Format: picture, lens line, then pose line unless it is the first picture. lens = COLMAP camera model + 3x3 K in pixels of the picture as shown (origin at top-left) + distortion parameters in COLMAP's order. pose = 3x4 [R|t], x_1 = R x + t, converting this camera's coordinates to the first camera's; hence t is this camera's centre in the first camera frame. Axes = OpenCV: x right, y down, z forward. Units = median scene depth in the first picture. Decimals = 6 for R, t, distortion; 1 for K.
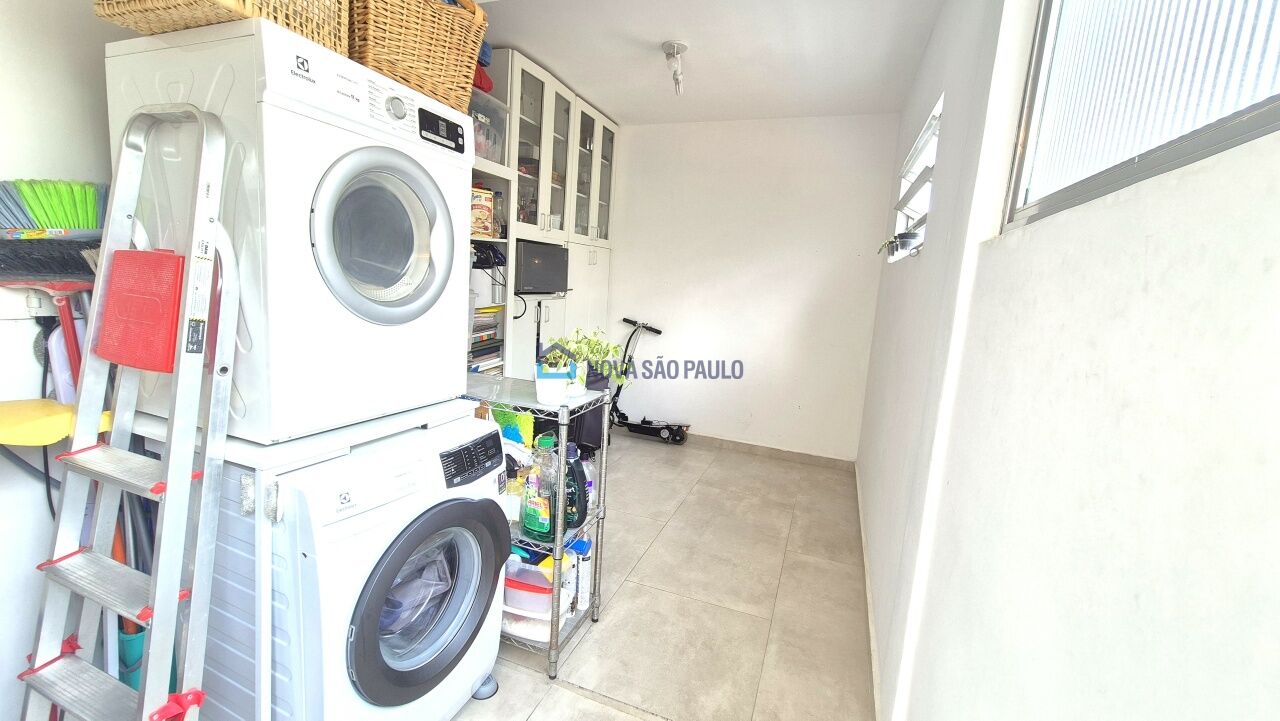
lens RADIAL K [[529.1, 0, 640.0], [0, 529.1, 360.5], [0, 0, 1]] dist [0.001385, 0.000346]
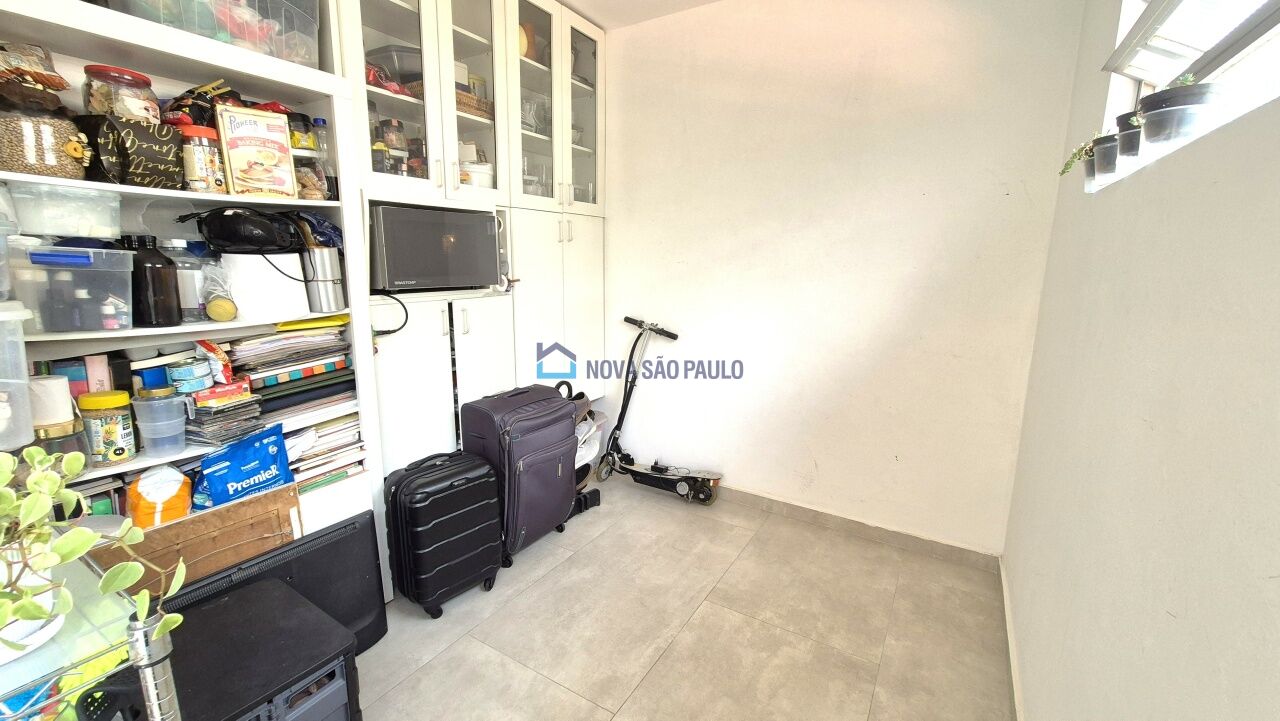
lens RADIAL K [[529.1, 0, 640.0], [0, 529.1, 360.5], [0, 0, 1]] dist [0.001385, 0.000346]
pose [[0.980659, -0.015579, -0.195105, 0.141726], [0.021500, 0.999369, 0.028268, -0.049033], [0.194542, -0.031916, 0.980375, 0.376890]]
